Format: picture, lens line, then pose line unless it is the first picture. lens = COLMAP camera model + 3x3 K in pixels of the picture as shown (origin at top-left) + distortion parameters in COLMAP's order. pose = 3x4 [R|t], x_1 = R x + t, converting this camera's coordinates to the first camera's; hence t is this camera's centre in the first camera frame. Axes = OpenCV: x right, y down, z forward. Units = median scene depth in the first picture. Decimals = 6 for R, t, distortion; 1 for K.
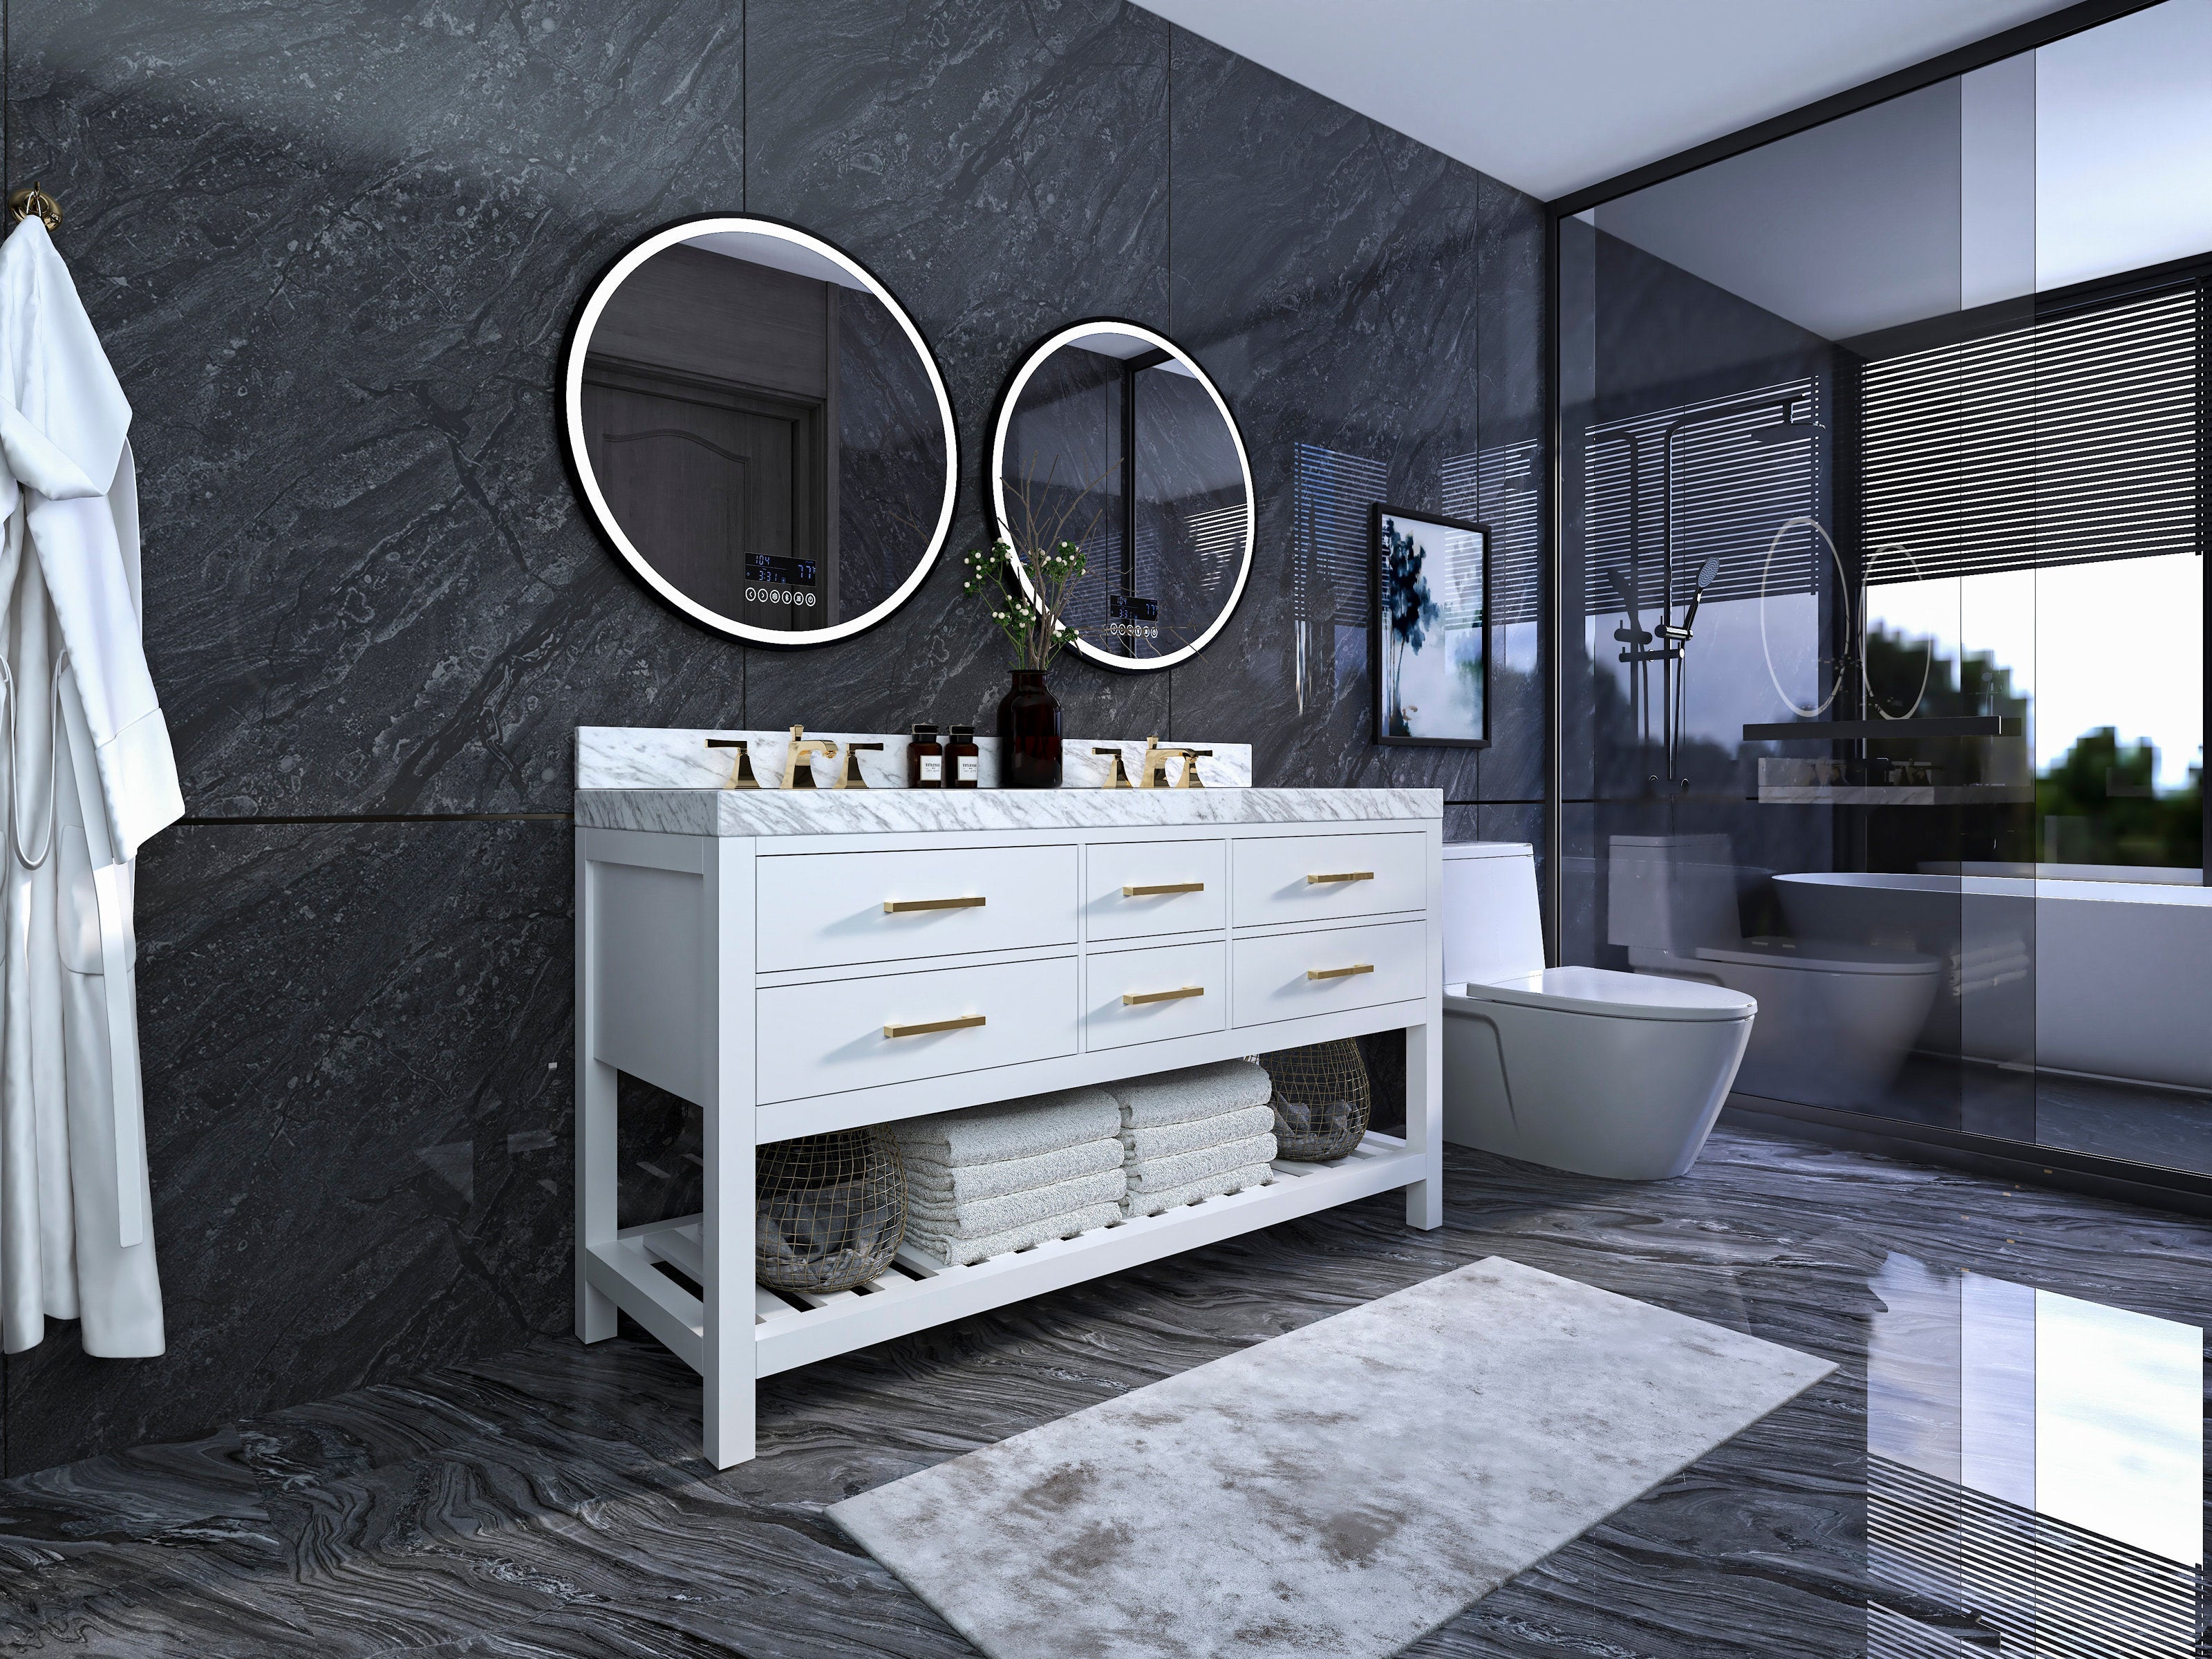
lens RADIAL K [[1354.7, 0, 1106.1], [0, 1354.7, 784.8], [0, 0, 1]] dist [0.000763, -0.000332]
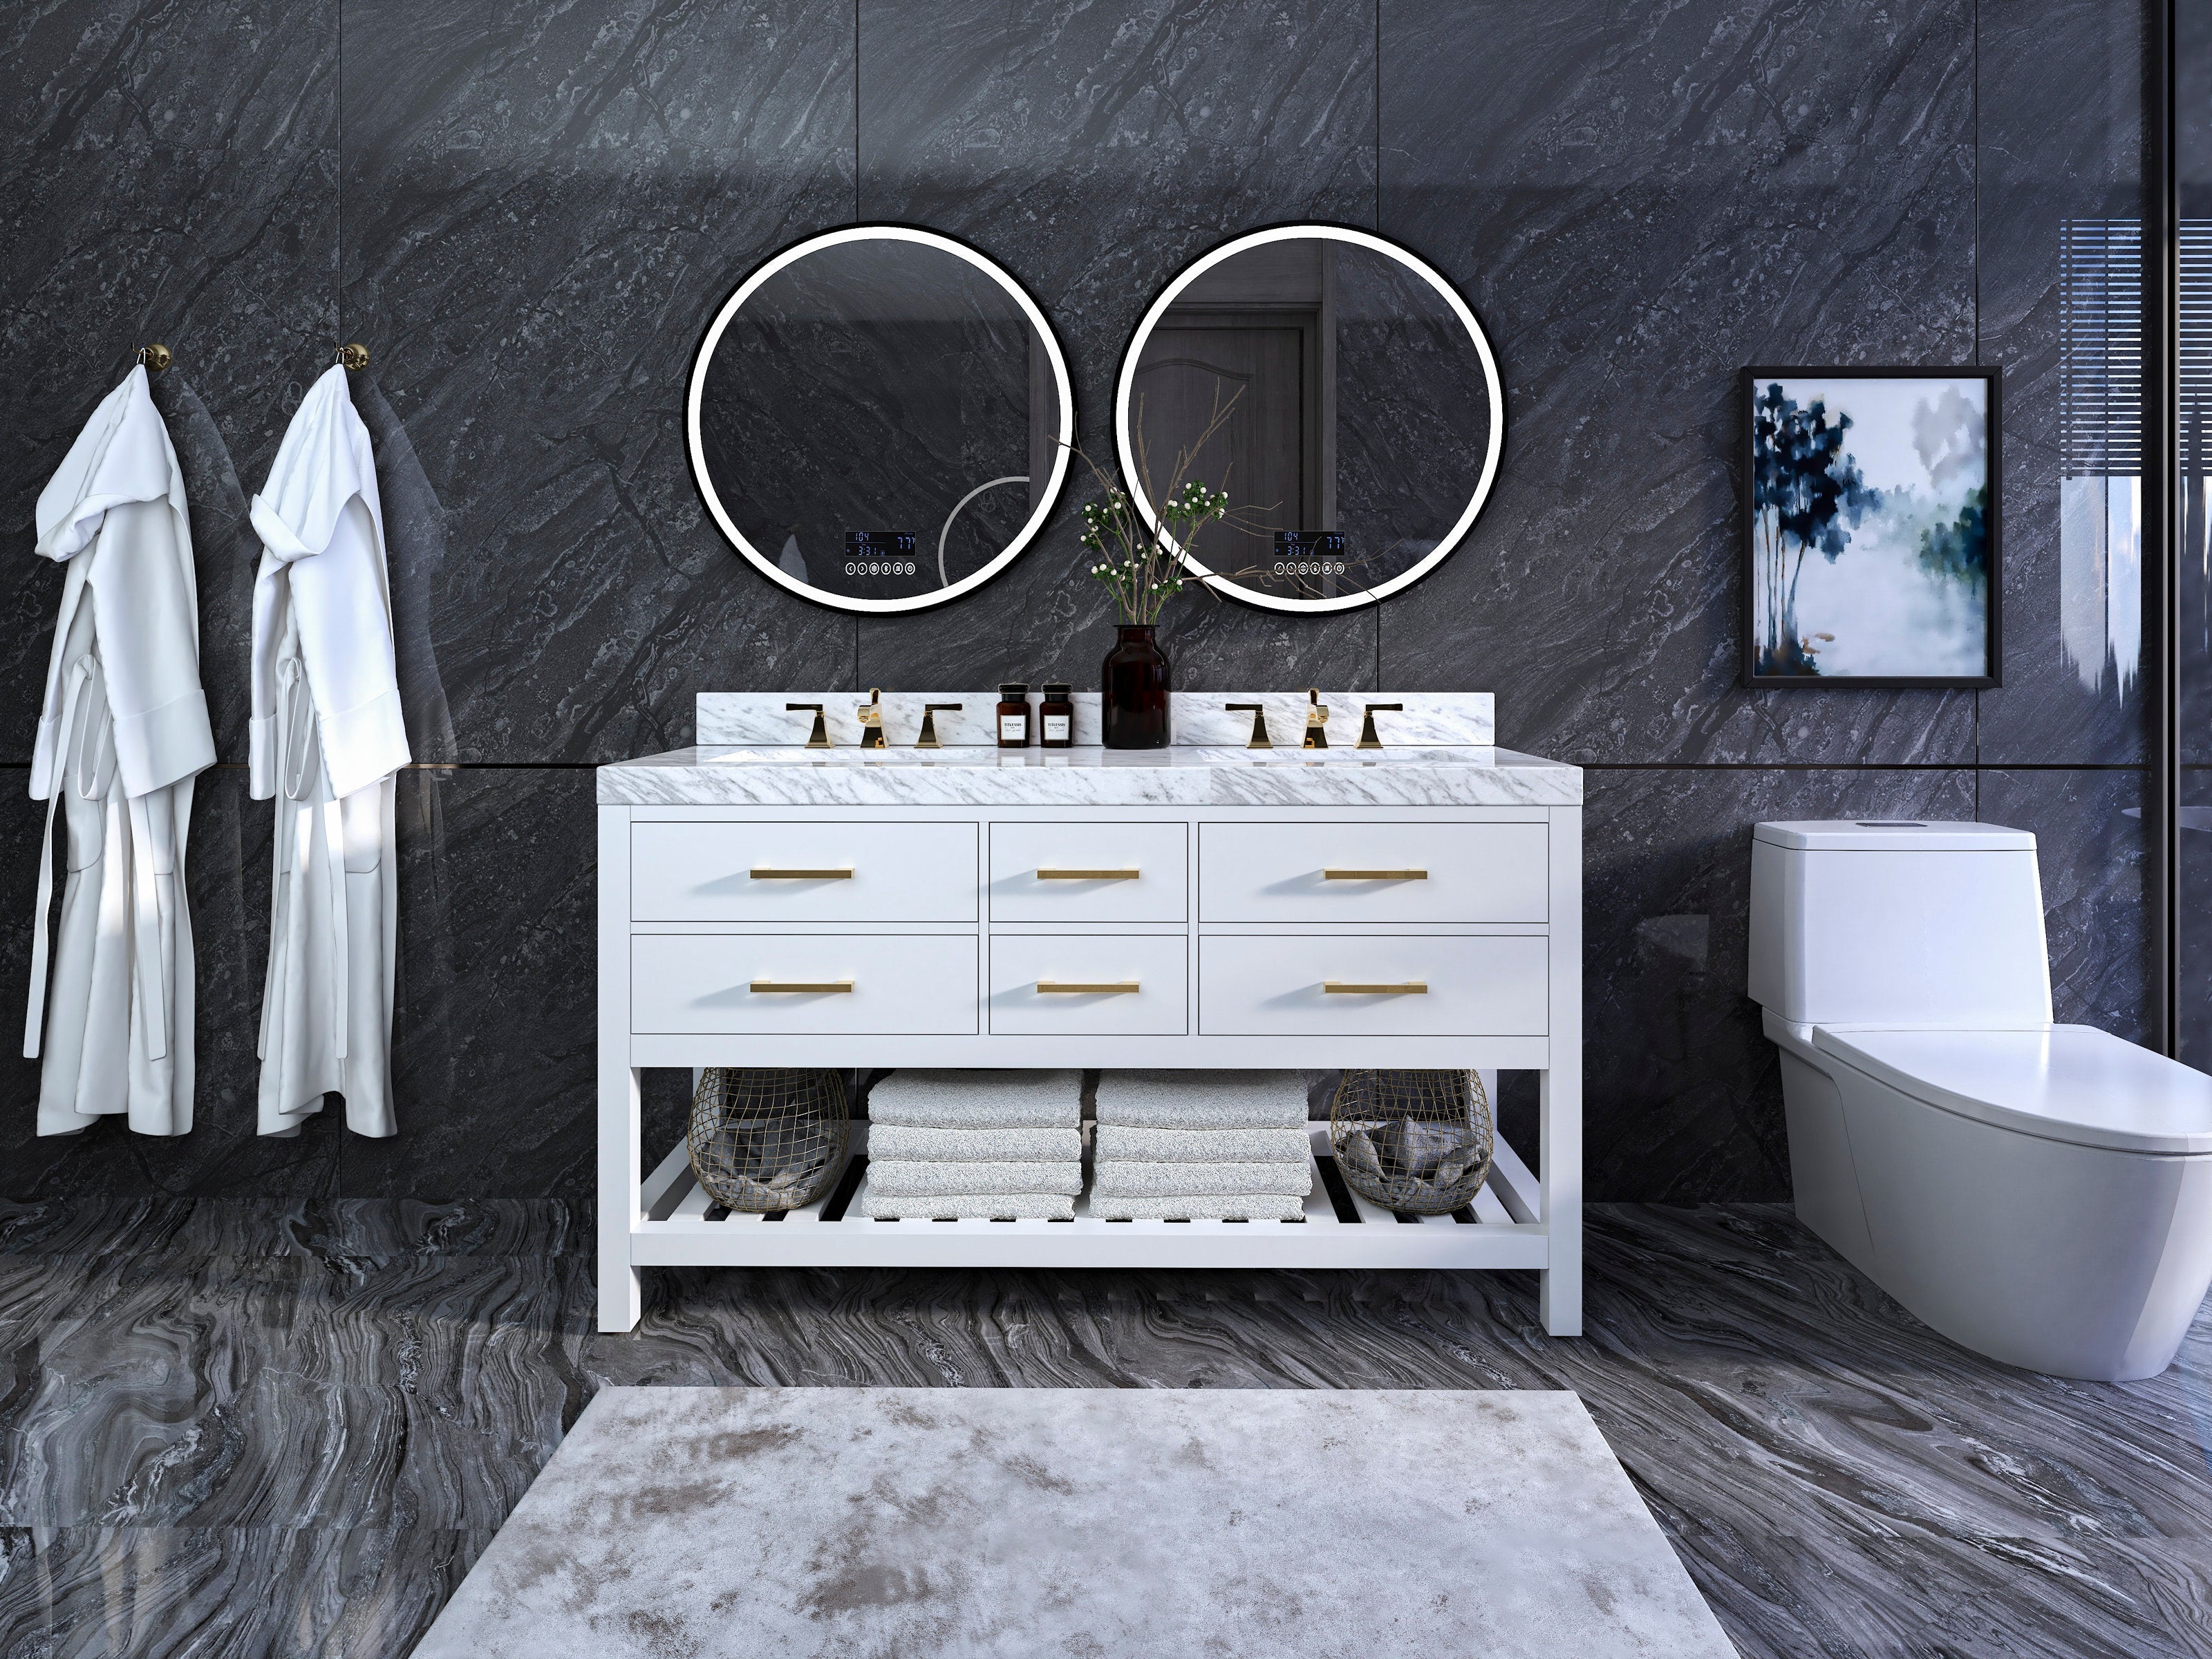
lens RADIAL K [[1467.9, 0, 1106.0], [0, 1467.9, 657.3], [0, 0, 1]] dist [0.000764, -0.000277]
pose [[0.764897, 0.000499, -0.644153, 0.726772], [-0.000271, 1.000000, 0.000453, -0.075286], [0.644153, -0.000172, 0.764897, 0.238751]]
